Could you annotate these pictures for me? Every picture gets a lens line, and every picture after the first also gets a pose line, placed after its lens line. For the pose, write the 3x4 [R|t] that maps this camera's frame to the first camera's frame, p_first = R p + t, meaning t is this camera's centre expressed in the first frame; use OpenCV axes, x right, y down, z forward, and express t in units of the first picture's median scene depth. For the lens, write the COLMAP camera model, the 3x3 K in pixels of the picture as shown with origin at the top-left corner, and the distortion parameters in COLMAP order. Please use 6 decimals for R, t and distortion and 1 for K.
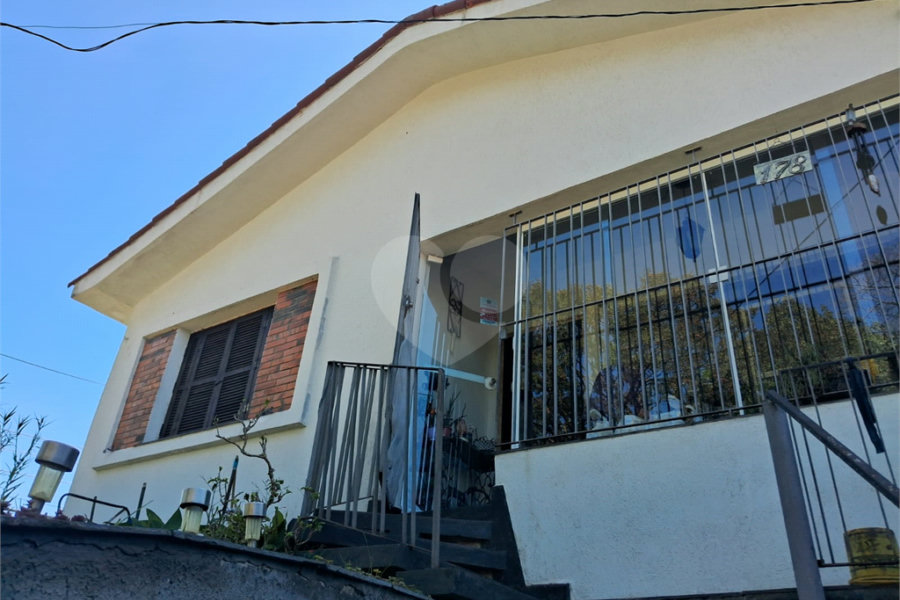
lens RADIAL K [[694.0, 0, 450.0], [0, 694.0, 300.0], [0, 0, 1]] dist [0.095031, -0.240551]
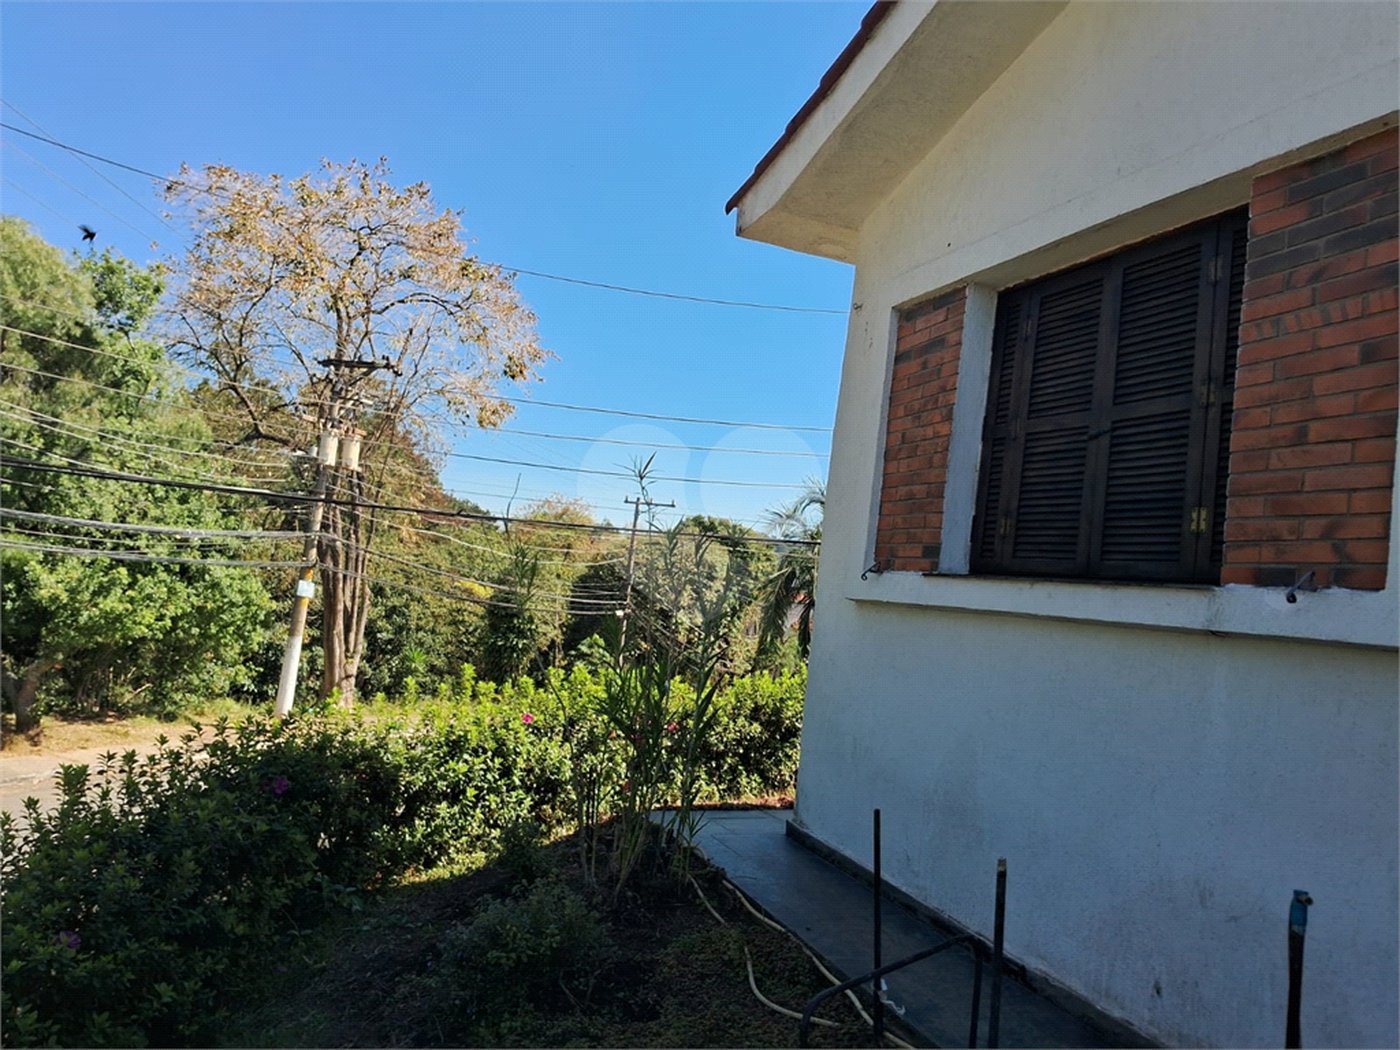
lens RADIAL K [[1080.3, 0, 675.8], [0, 1080.3, 500.5], [0, 0, 1]] dist [0.043454, -0.108377]
pose [[0.818294, -0.023901, -0.574302, -0.174532], [0.243462, 0.919496, 0.308630, -0.093548], [0.520692, -0.392372, 0.758237, 0.395118]]
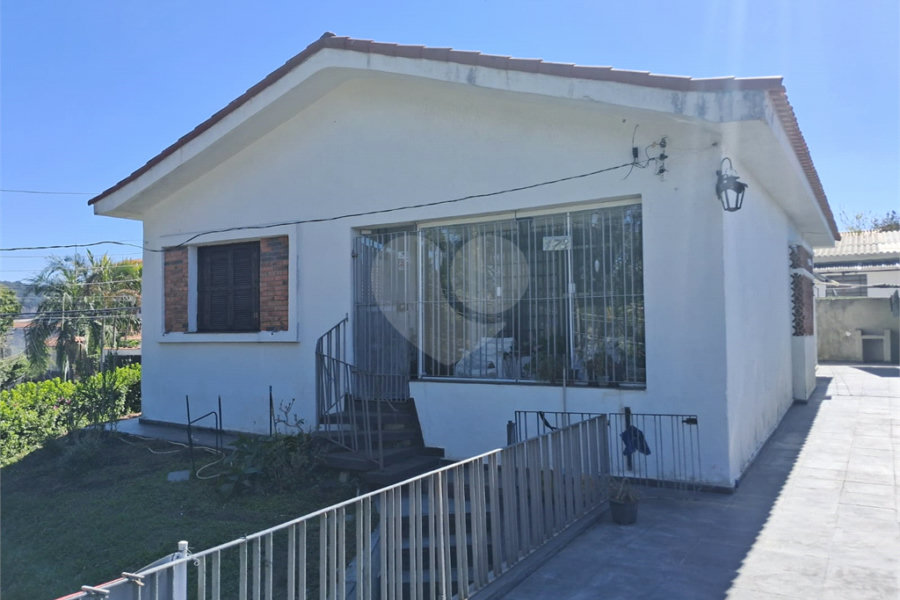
lens RADIAL K [[694.0, 0, 450.0], [0, 694.0, 300.0], [0, 0, 1]] dist [0.095031, -0.240551]
pose [[0.995175, -0.083493, 0.051523, 0.061602], [0.048060, 0.872687, 0.485909, -0.576420], [-0.085533, -0.481089, 0.872489, -0.365589]]
